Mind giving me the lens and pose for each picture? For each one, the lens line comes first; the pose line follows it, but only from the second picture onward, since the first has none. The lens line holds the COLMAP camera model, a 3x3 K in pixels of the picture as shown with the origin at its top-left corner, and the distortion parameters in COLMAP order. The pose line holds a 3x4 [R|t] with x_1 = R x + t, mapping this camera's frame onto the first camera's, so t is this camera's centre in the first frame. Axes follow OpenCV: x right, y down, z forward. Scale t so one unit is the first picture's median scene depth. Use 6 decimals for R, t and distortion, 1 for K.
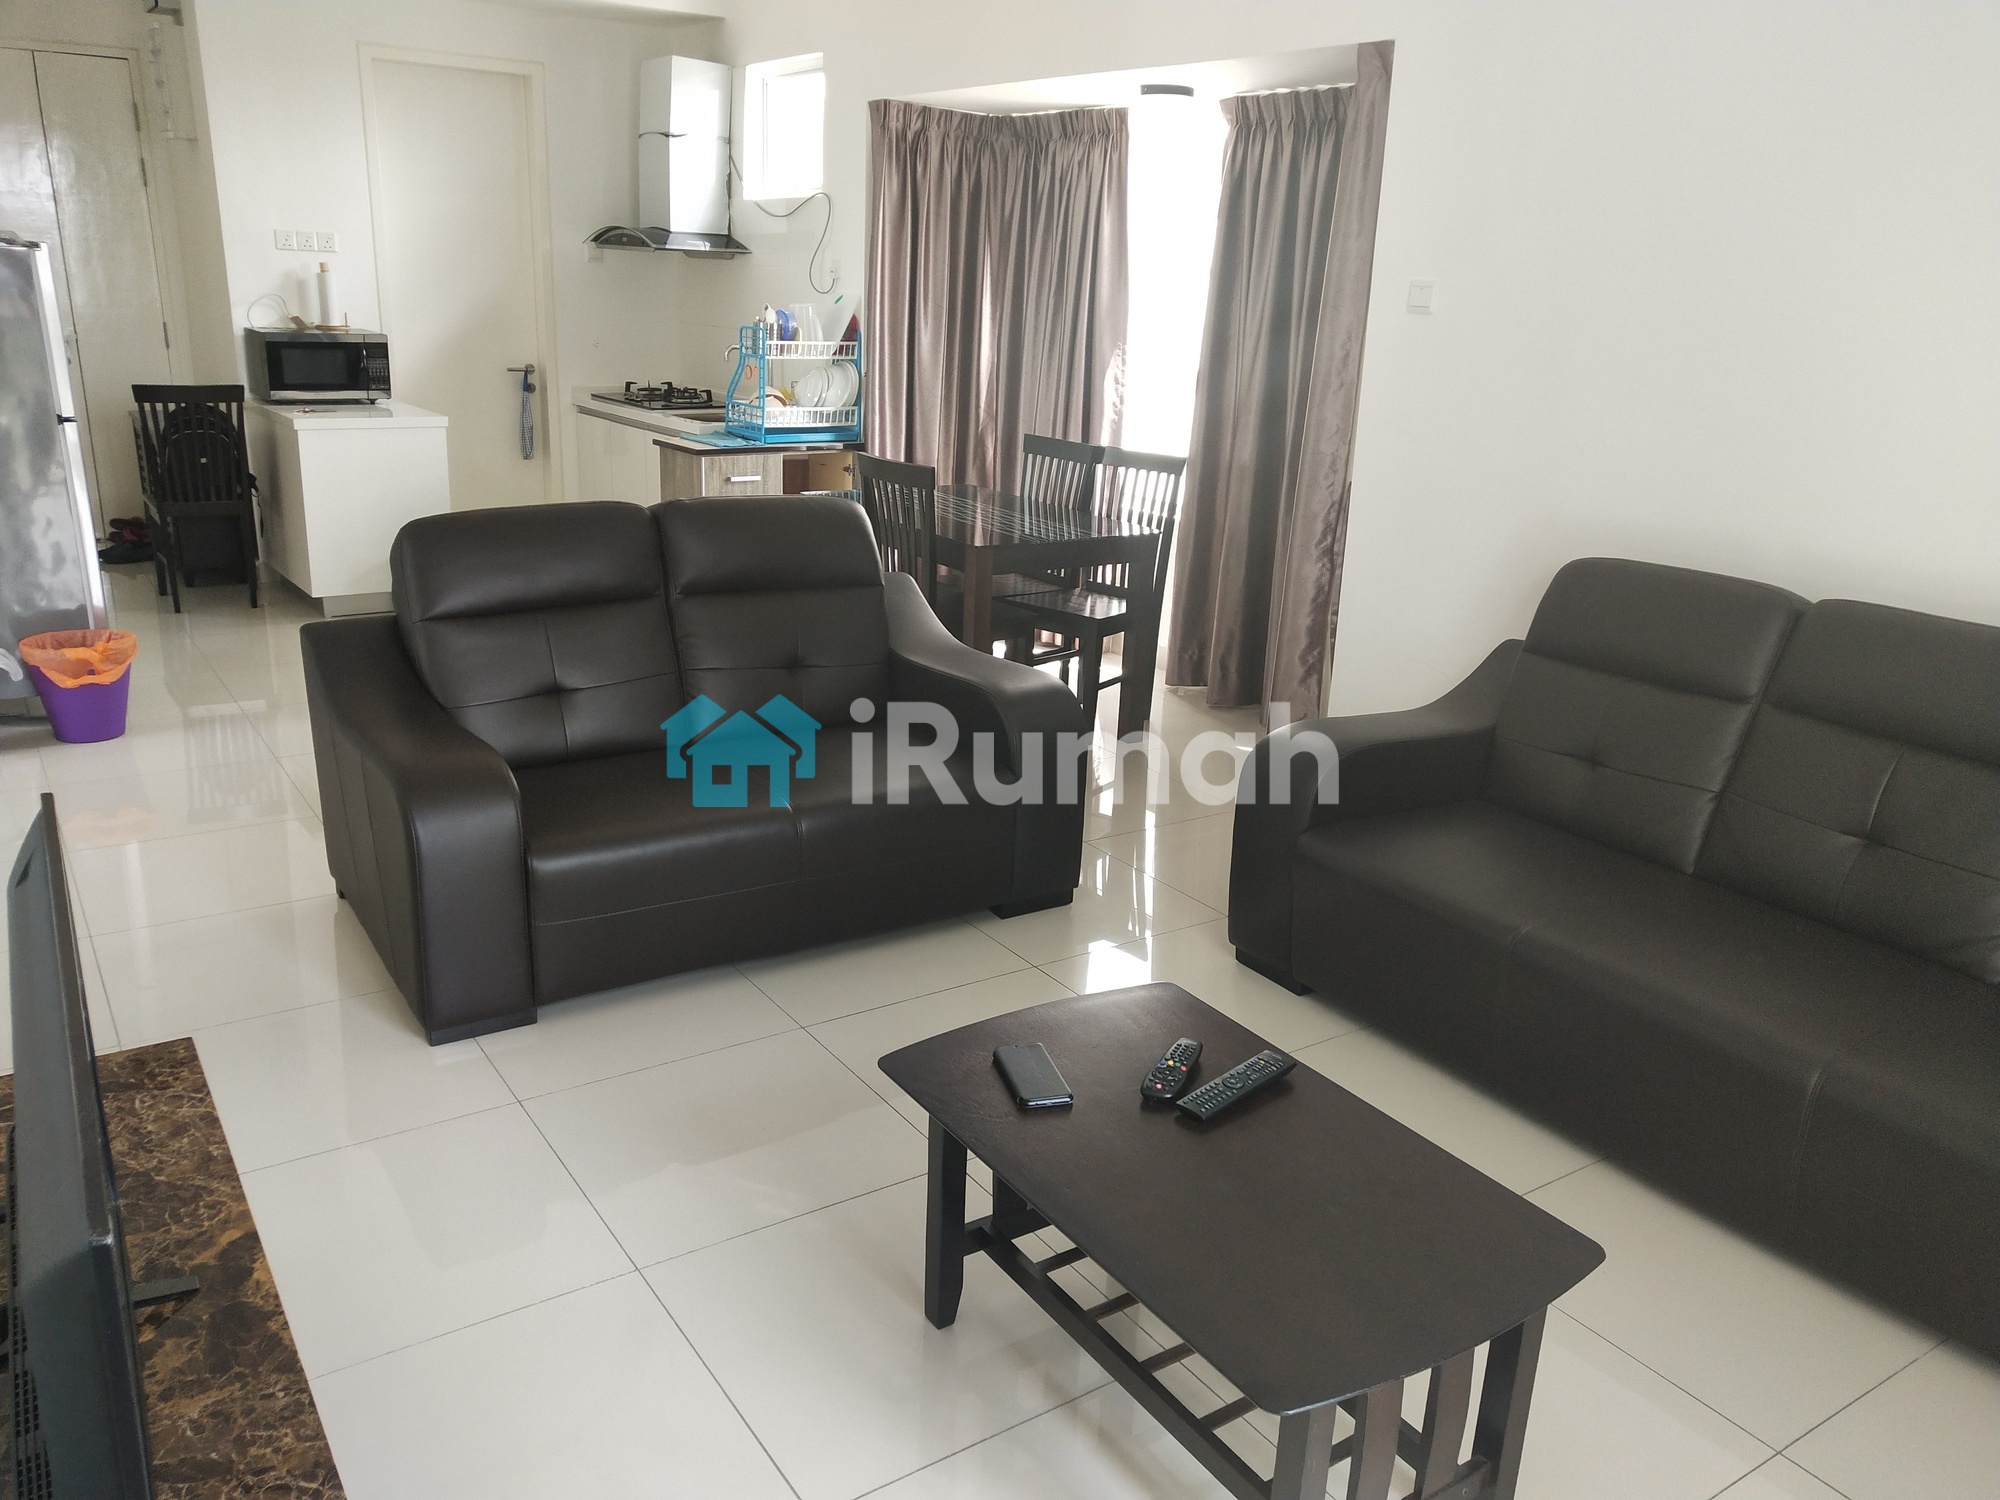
lens RADIAL K [[1534.9, 0, 1000.0], [0, 1534.9, 750.0], [0, 0, 1]] dist [0.005069, 0.003191]
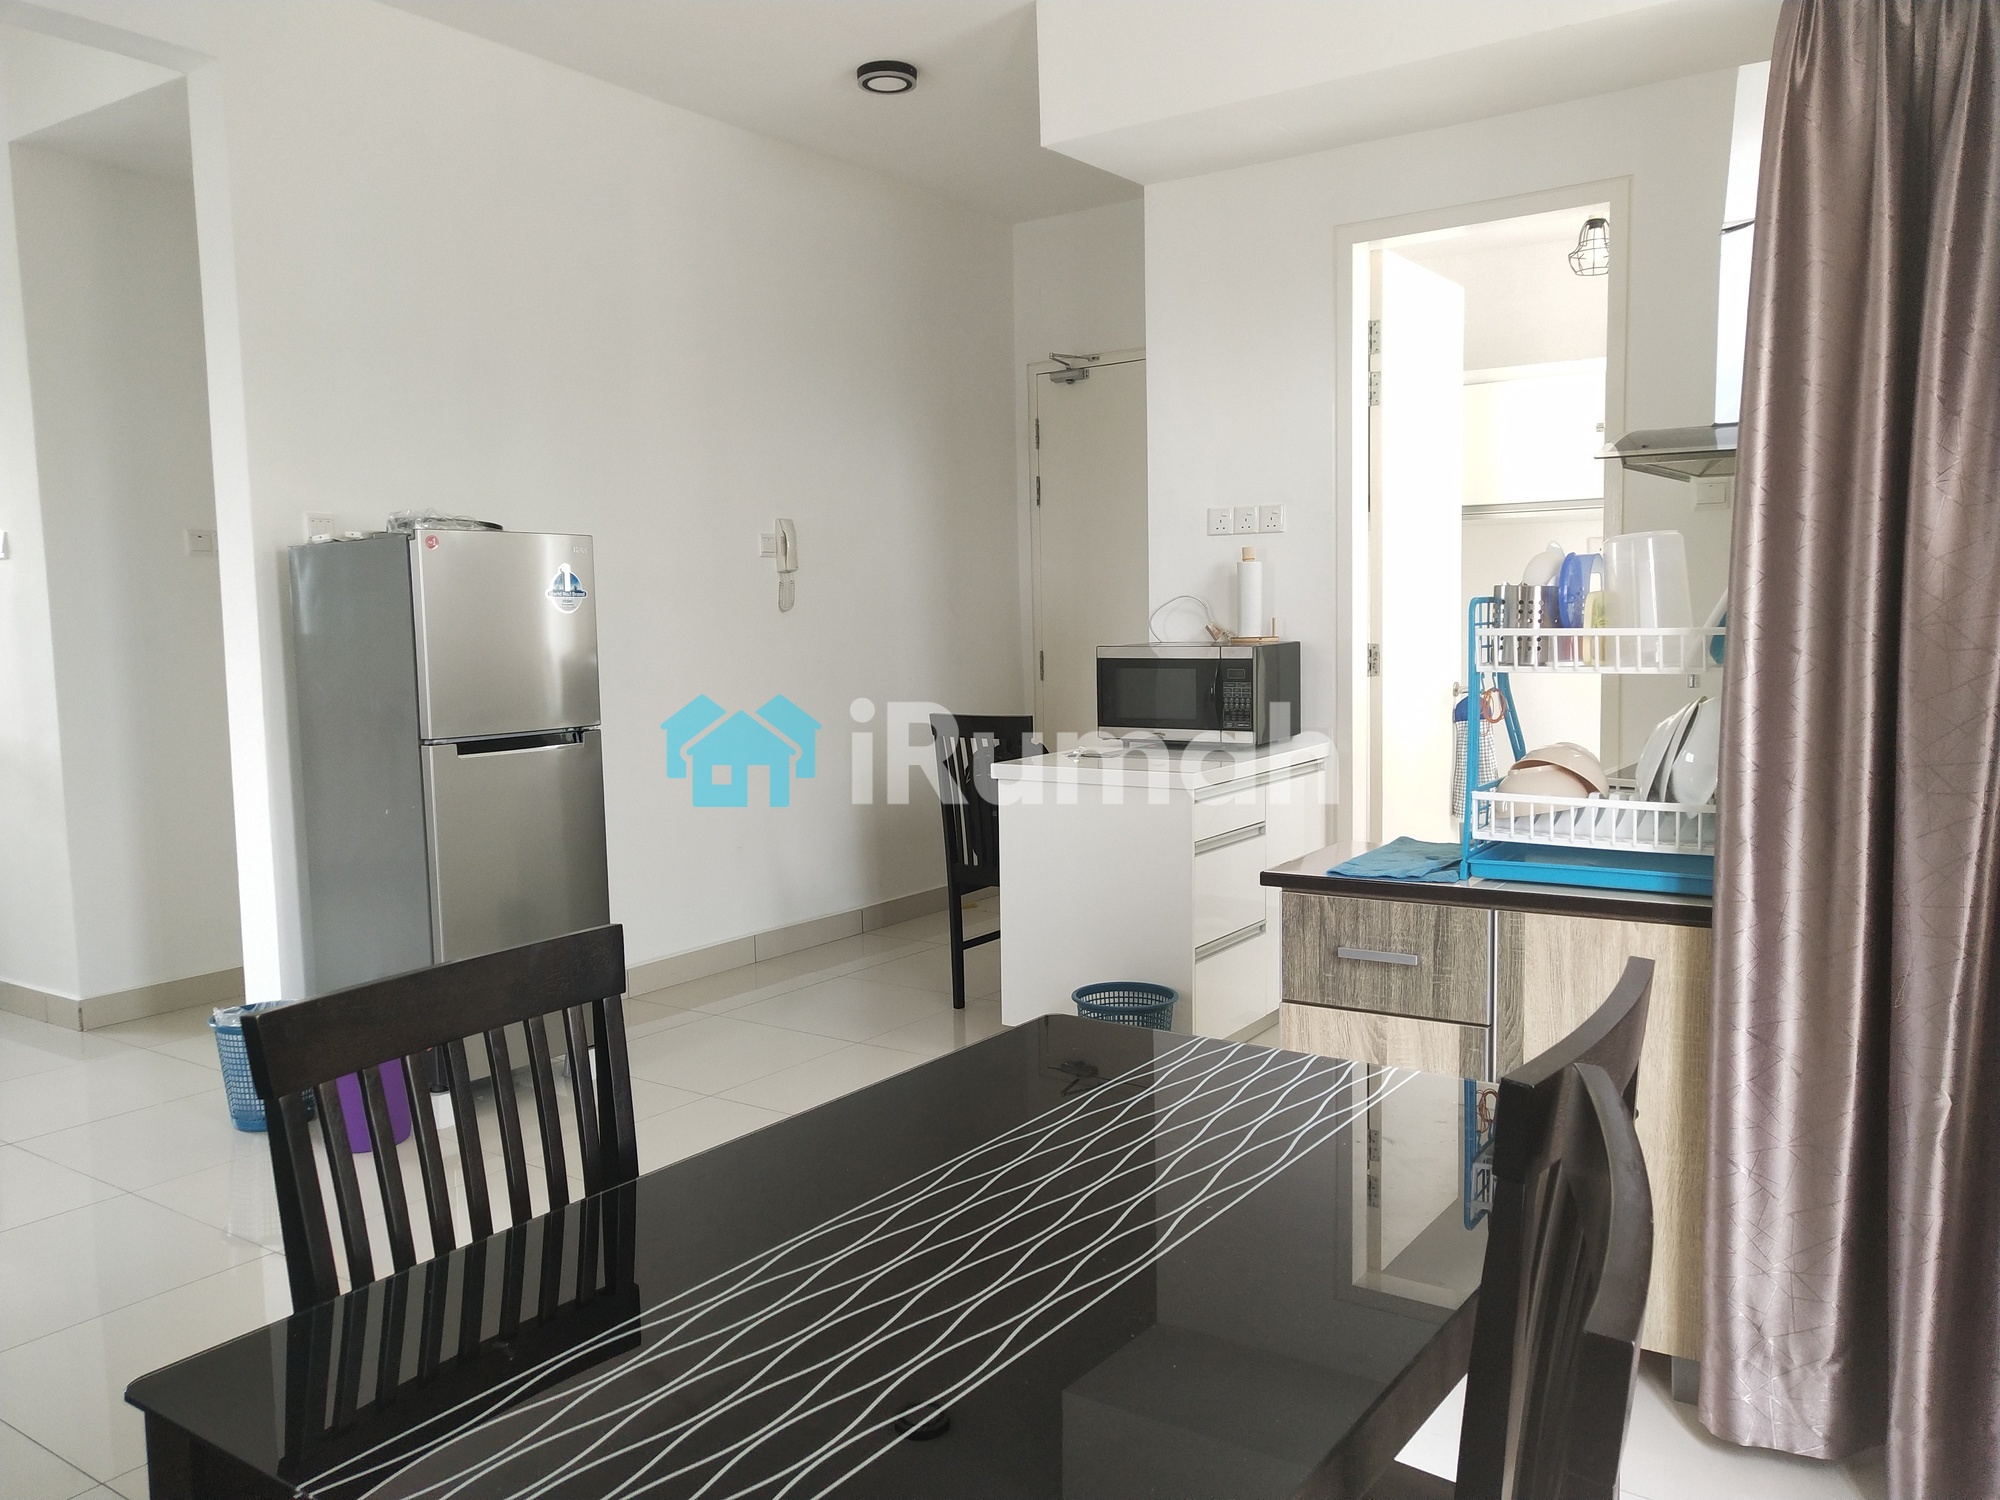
lens RADIAL K [[1534.9, 0, 1000.0], [0, 1534.9, 750.0], [0, 0, 1]] dist [0.005069, 0.003191]
pose [[0.347078, 0.036030, -0.937144, 0.172938], [-0.241728, 0.968935, -0.052274, -0.176747], [0.906148, 0.244677, 0.345005, 0.724244]]
